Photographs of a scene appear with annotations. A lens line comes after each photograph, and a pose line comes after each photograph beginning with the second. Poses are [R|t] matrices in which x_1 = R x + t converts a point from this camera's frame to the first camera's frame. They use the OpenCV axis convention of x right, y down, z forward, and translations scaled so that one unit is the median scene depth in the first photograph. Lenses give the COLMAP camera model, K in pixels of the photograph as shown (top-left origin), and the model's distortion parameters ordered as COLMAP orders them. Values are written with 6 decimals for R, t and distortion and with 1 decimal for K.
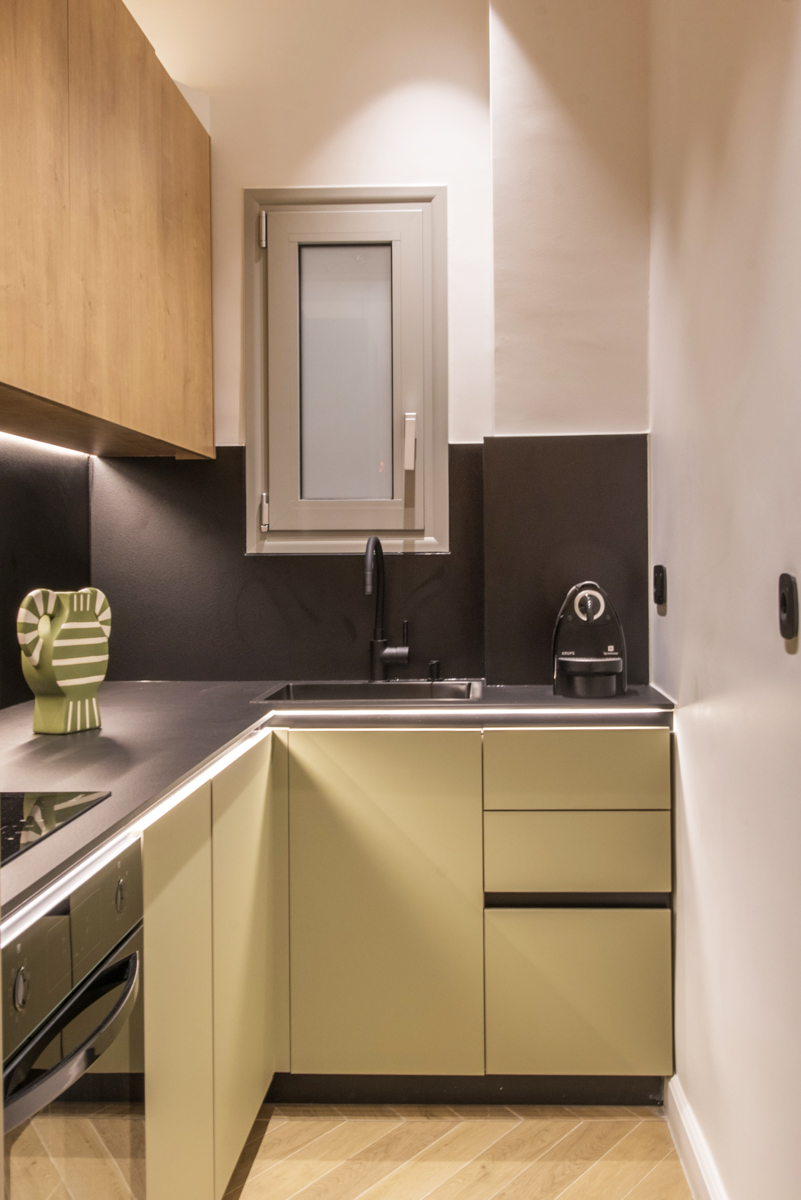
lens RADIAL K [[1363.7, 0, 403.7], [0, 1363.7, 566.7], [0, 0, 1]] dist [0.012318, -0.004990]
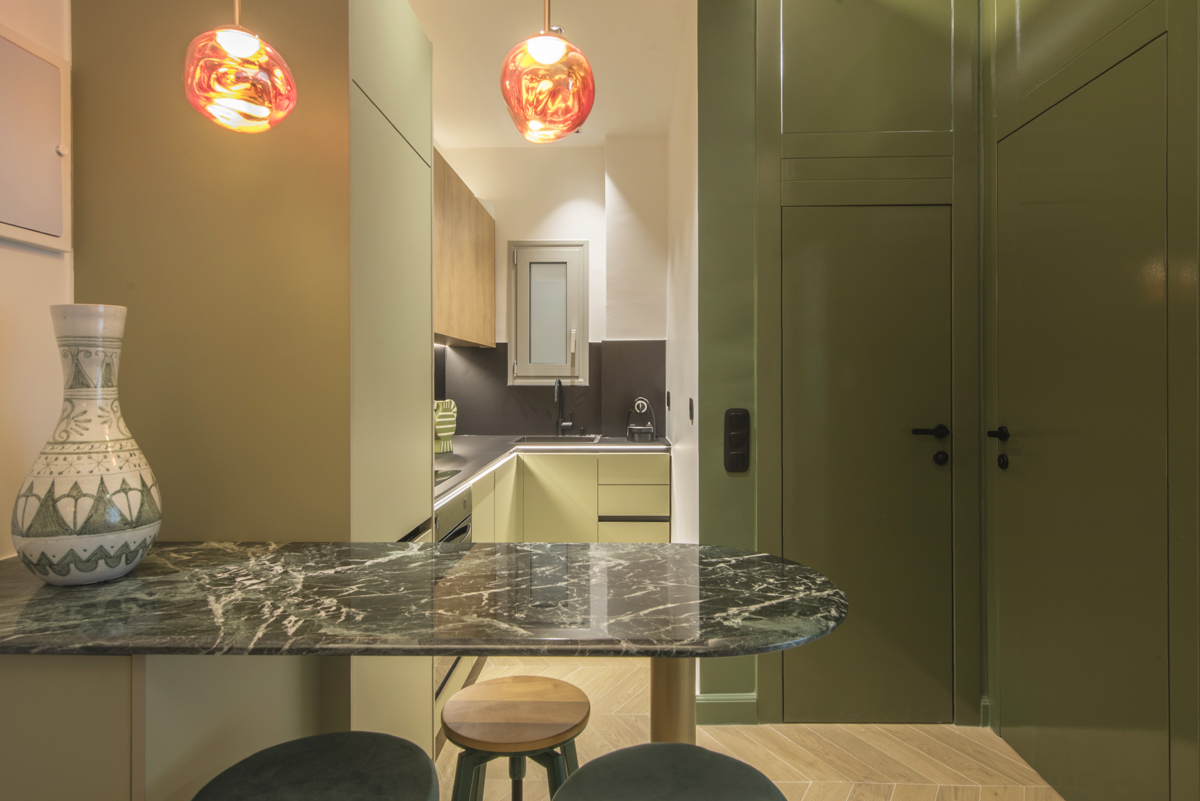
lens RADIAL K [[662.2, 0, 595.6], [0, 662.2, 384.3], [0, 0, 1]] dist [0.000949, -0.000307]
pose [[0.999864, 0.005876, 0.015393, 0.031914], [-0.005873, 0.999983, -0.000266, -0.013457], [-0.015394, 0.000175, 0.999881, -0.261859]]
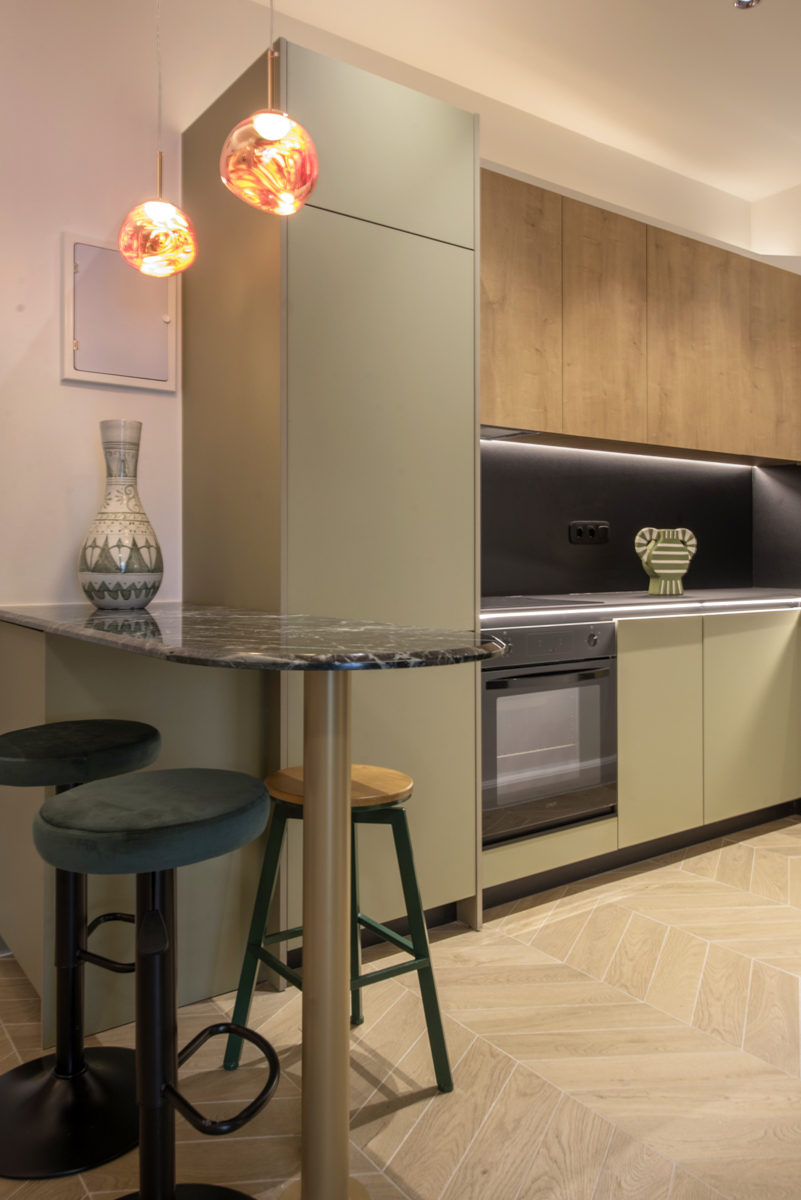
lens RADIAL K [[858.3, 0, 371.5], [0, 858.3, 547.1], [0, 0, 1]] dist [-0.000383, 0.002941]
pose [[0.619586, 0.002471, -0.784925, 0.432654], [-0.010696, 0.999929, -0.005295, 0.047825], [0.784856, 0.011676, 0.619568, -0.159263]]
